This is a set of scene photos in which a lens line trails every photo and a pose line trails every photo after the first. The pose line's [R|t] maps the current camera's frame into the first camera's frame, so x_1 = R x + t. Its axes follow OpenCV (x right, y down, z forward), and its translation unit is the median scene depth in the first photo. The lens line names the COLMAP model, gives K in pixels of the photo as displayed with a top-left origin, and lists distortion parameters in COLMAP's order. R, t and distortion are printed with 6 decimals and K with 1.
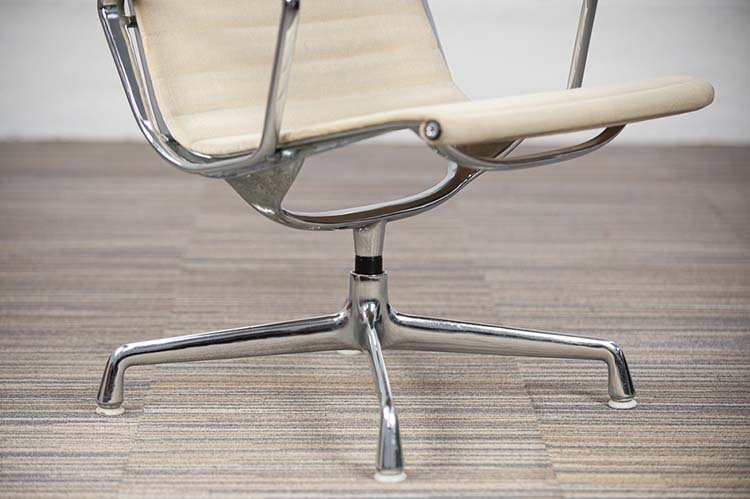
lens RADIAL K [[2229.6, 0, 375.0], [0, 2229.6, 249.5], [0, 0, 1]] dist [-0.013458, -0.226483]
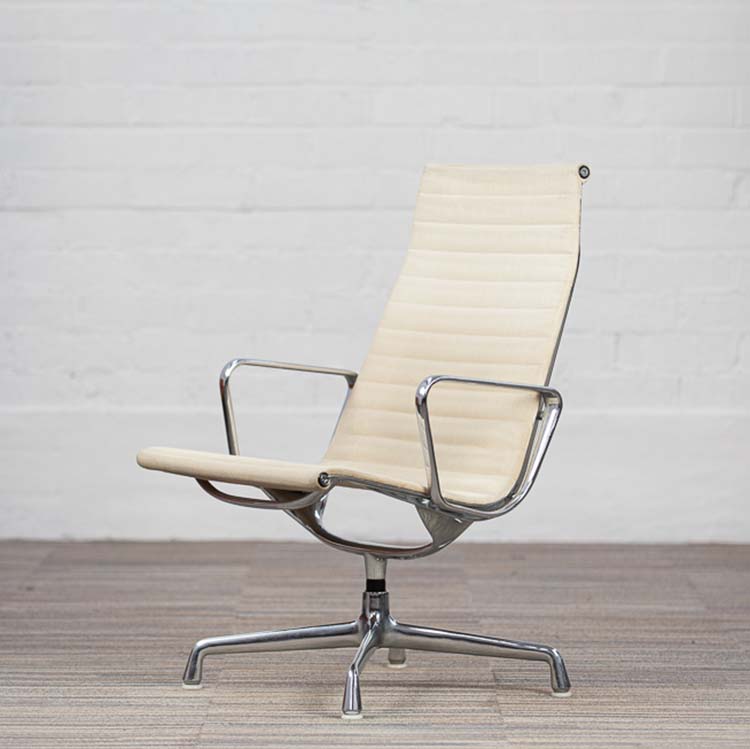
lens RADIAL K [[4285.9, 0, 375.0], [0, 4285.9, 374.5], [0, 0, 1]] dist [0.408163, 0.454365]
pose [[0.999584, -0.004781, -0.028455, 0.076267], [0.000827, 0.990519, -0.137375, 0.260701], [0.028842, 0.137295, 0.990110, -1.770772]]
